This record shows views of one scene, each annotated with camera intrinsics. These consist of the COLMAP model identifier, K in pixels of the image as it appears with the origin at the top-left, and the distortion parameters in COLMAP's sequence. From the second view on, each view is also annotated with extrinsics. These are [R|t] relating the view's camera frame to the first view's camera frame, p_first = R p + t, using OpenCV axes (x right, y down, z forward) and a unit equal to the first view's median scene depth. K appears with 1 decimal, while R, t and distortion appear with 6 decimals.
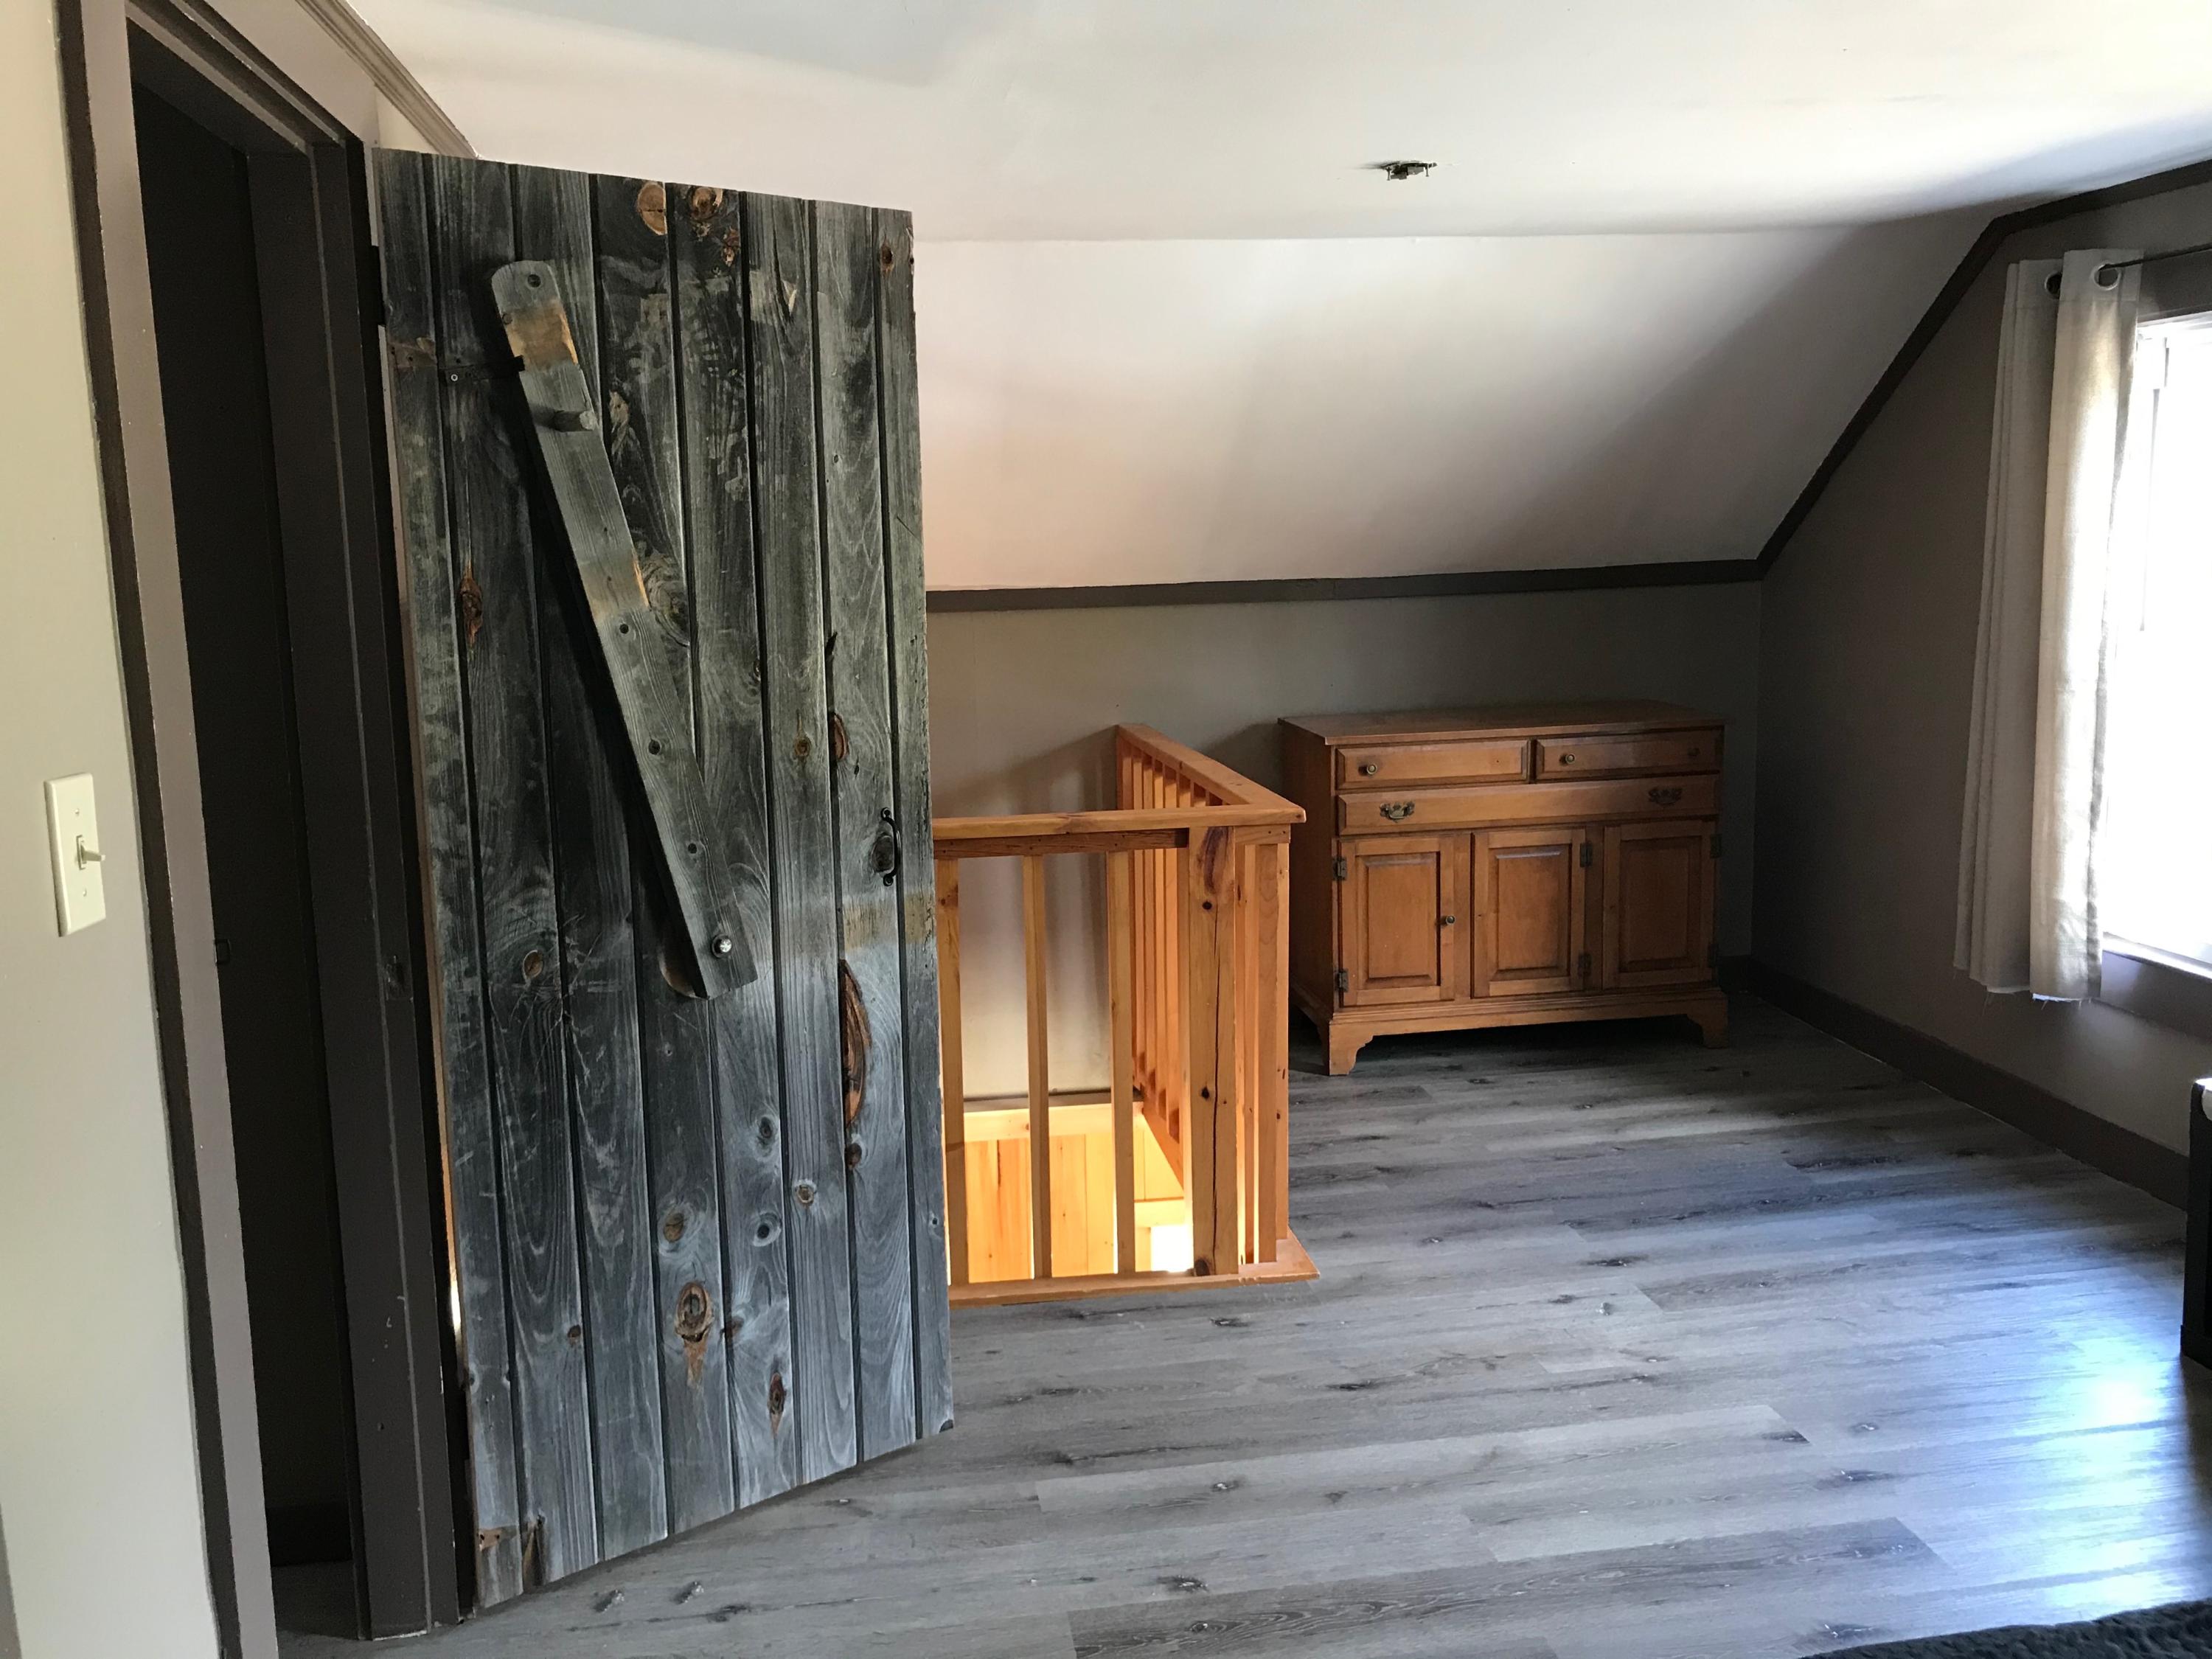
lens RADIAL K [[1924.8, 0, 1106.0], [0, 1924.8, 829.5], [0, 0, 1]] dist [-0.002706, -0.001724]
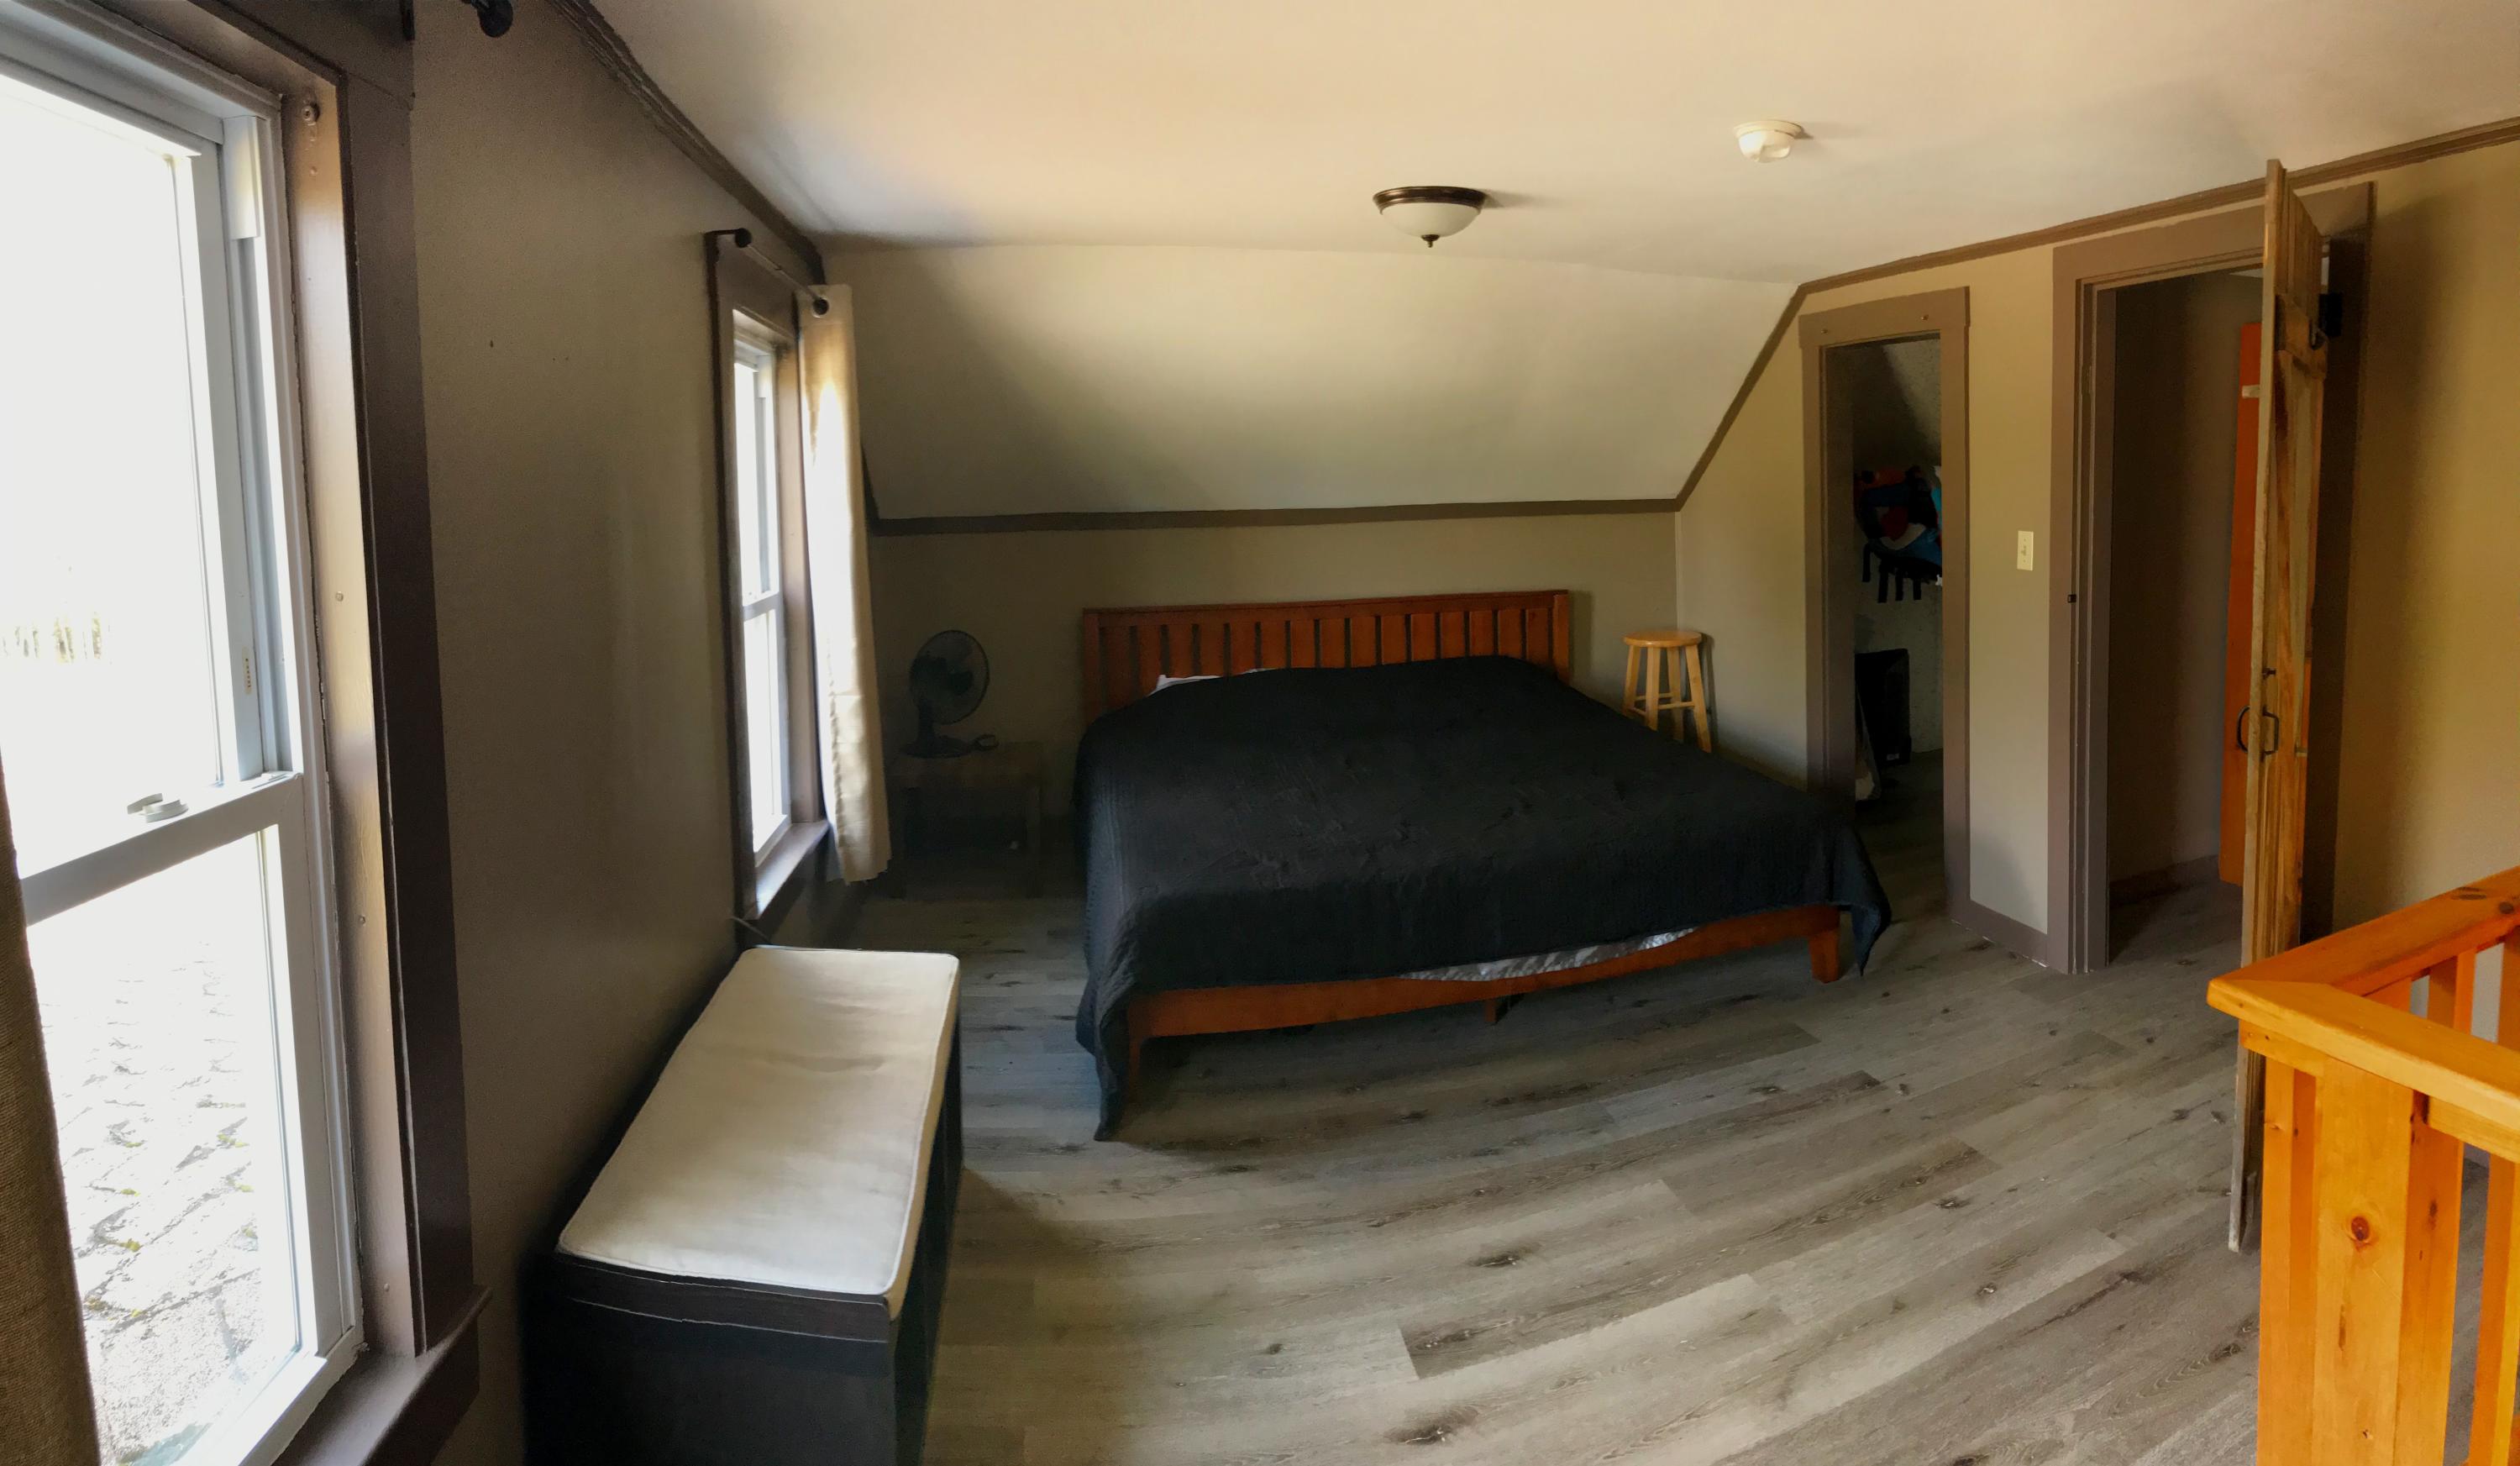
lens RADIAL K [[2233.3, 0, 1260.0], [0, 2233.3, 733.0], [0, 0, 1]] dist [-0.002774, -0.002269]
pose [[-0.994363, 0.053957, -0.091279, 0.623749], [0.028071, 0.964089, 0.264092, -0.367566], [0.102250, 0.260041, -0.960169, 2.221110]]
